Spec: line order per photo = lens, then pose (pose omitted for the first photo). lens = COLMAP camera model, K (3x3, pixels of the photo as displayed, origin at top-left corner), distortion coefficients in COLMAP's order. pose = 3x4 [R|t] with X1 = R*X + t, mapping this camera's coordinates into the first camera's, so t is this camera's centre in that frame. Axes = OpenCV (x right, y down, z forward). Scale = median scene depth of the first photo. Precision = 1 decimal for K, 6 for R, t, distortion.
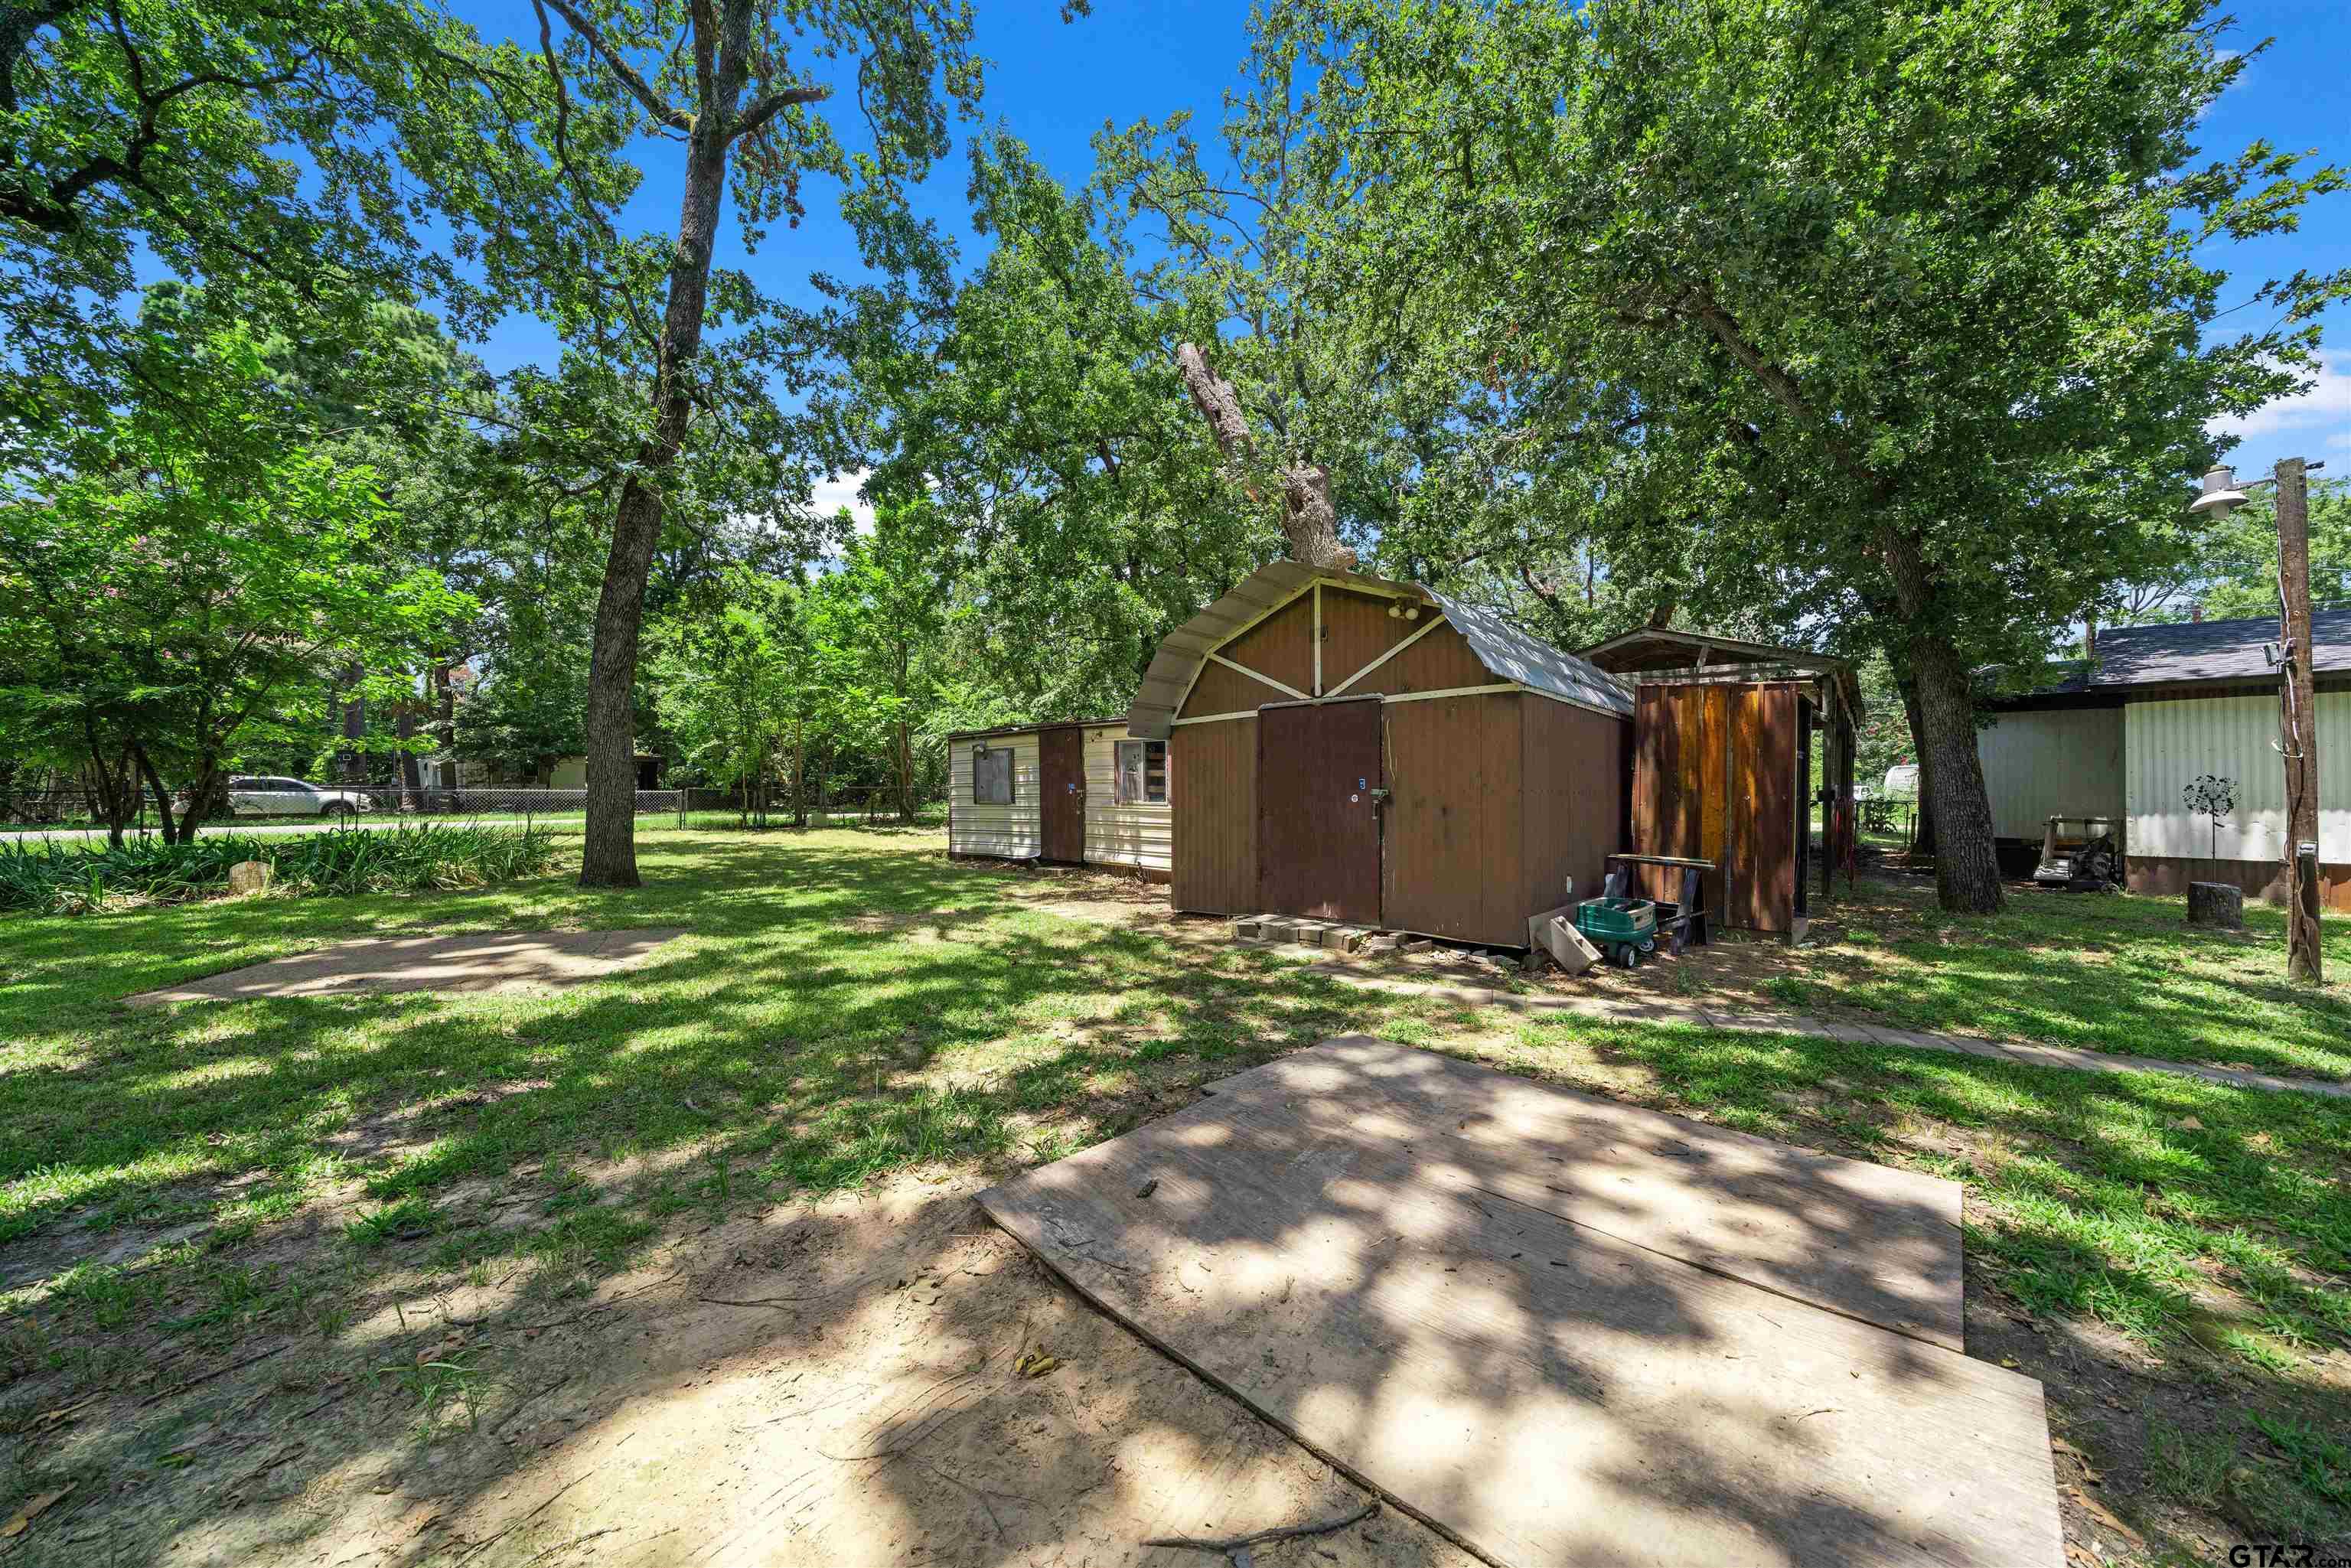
lens RADIAL K [[827.7, 0, 1176.0], [0, 827.7, 777.3], [0, 0, 1]] dist [-0.003300, 0.000361]
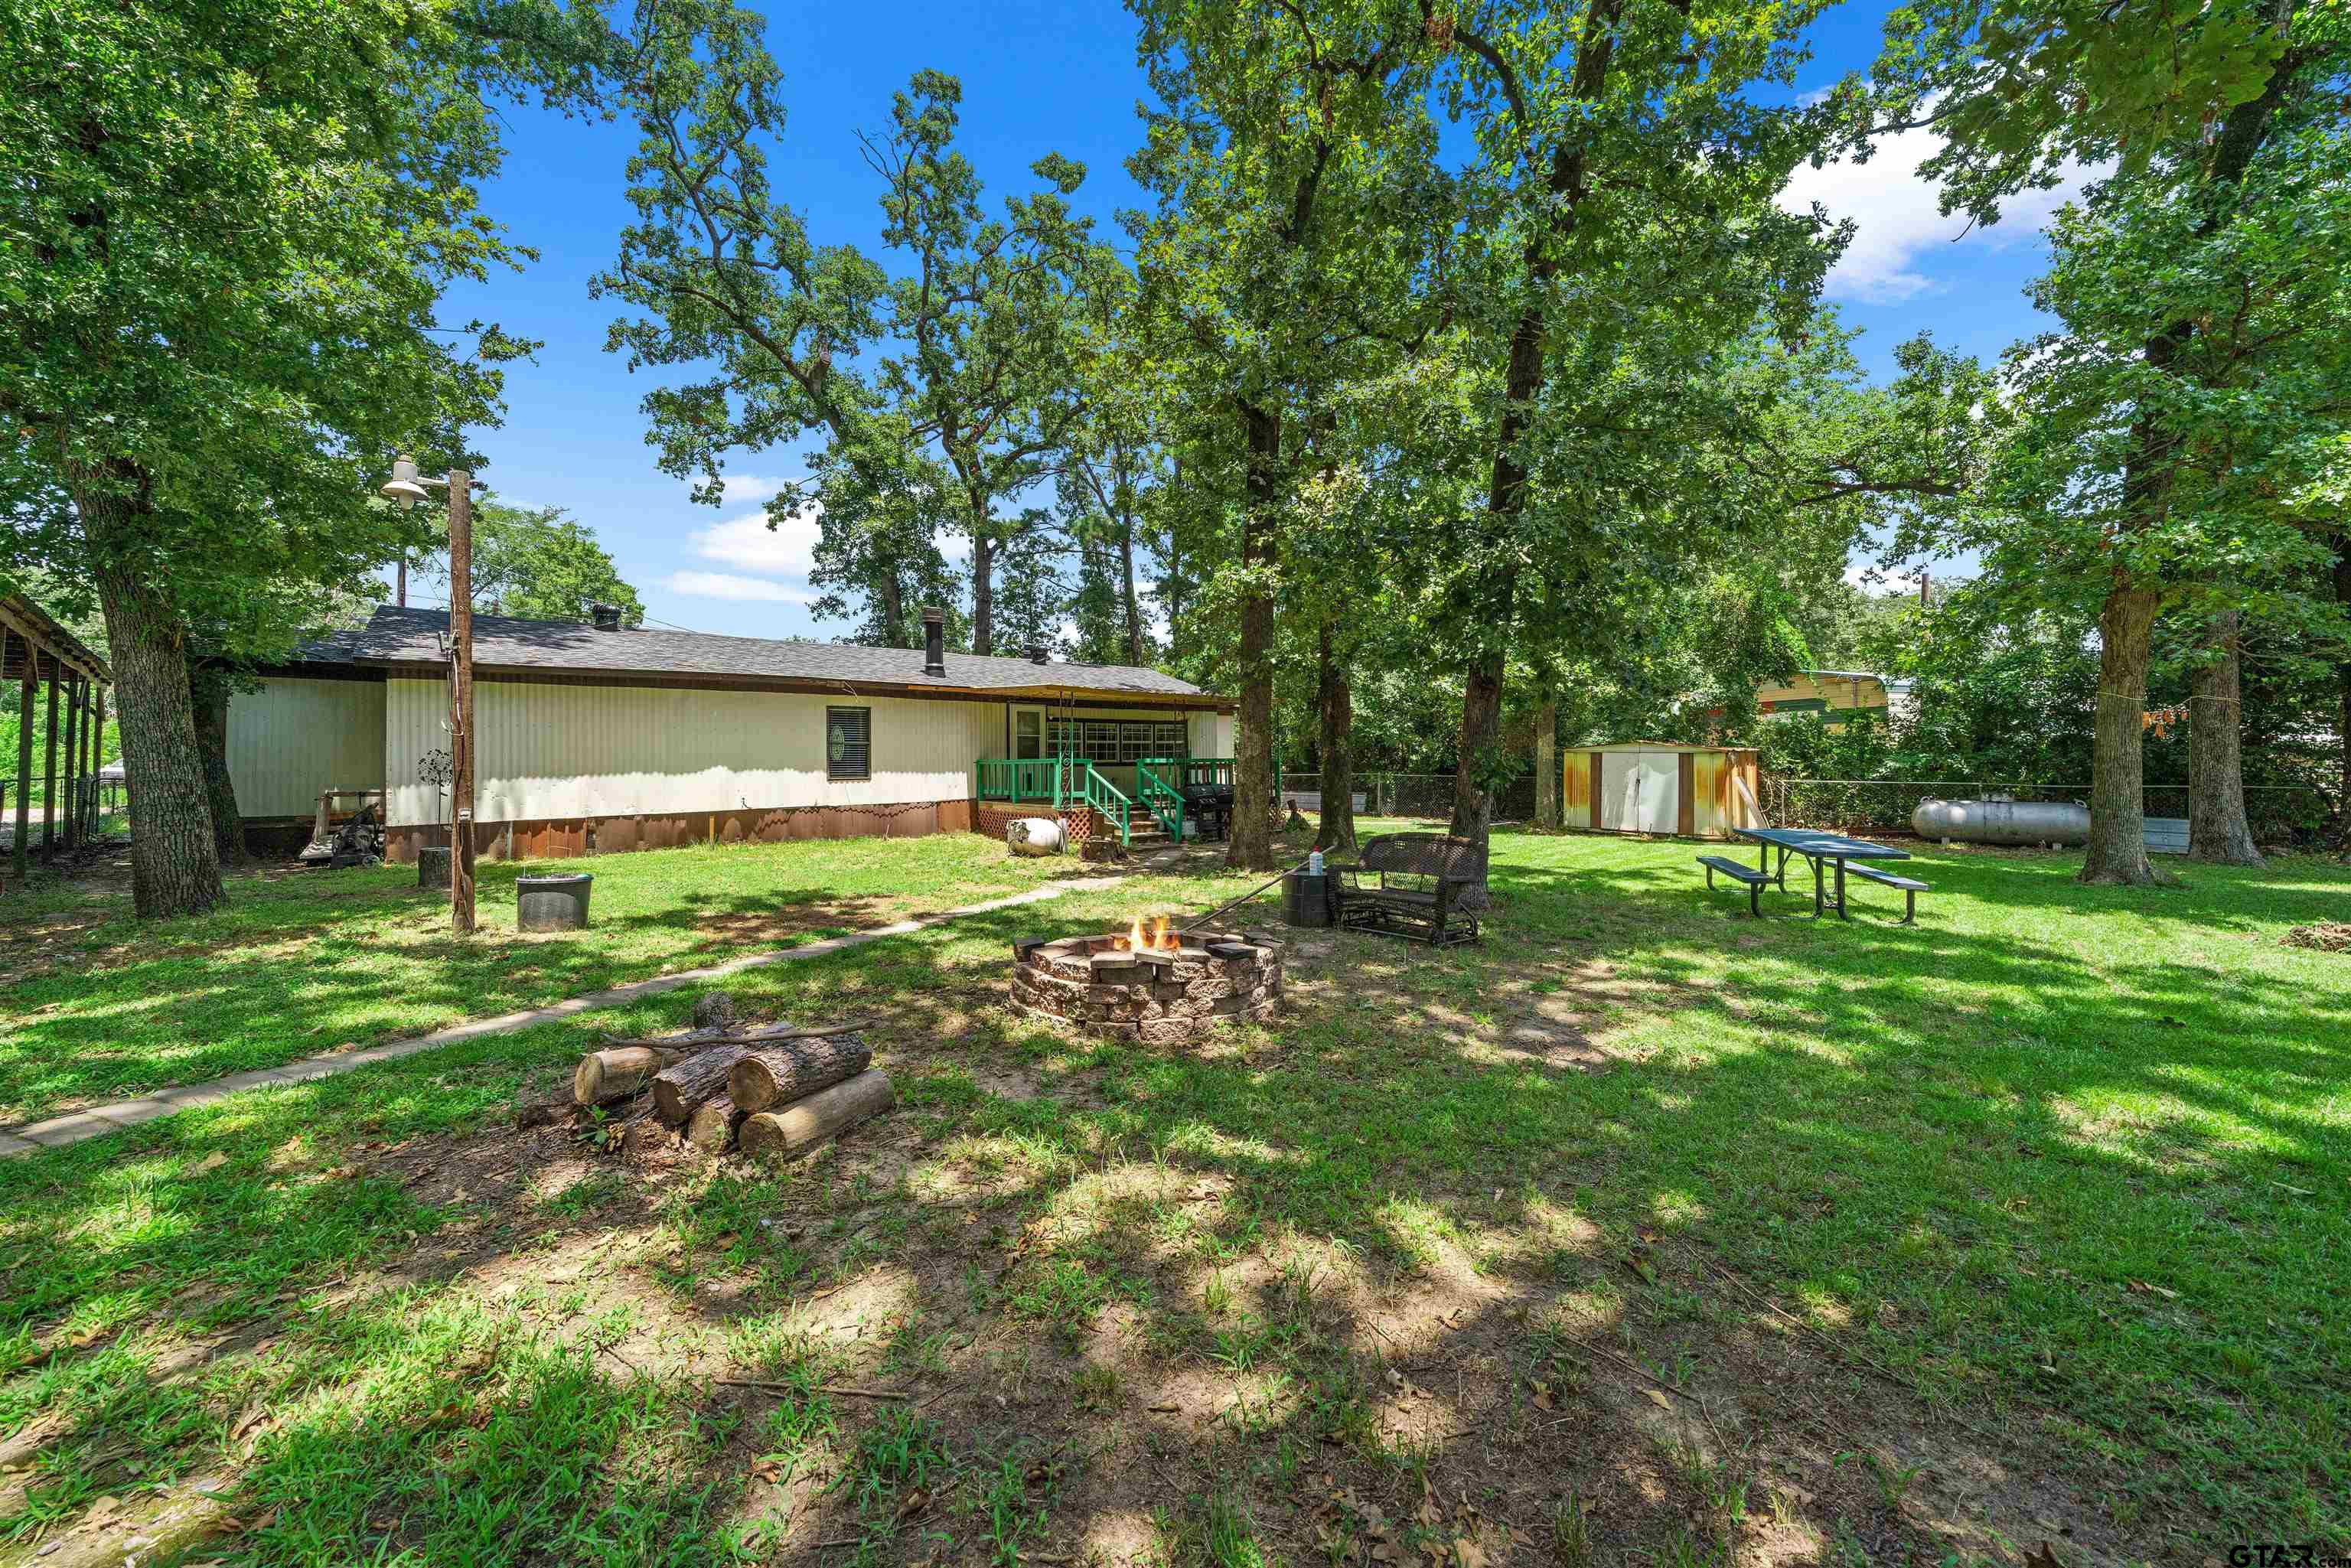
lens RADIAL K [[827.7, 0, 1176.6], [0, 827.7, 761.5], [0, 0, 1]] dist [-0.003300, 0.000361]
pose [[0.023217, -0.009994, 0.999680, 0.163961], [-0.007787, 0.999918, 0.010177, -0.005111], [-0.999700, -0.008021, 0.023137, -0.007249]]
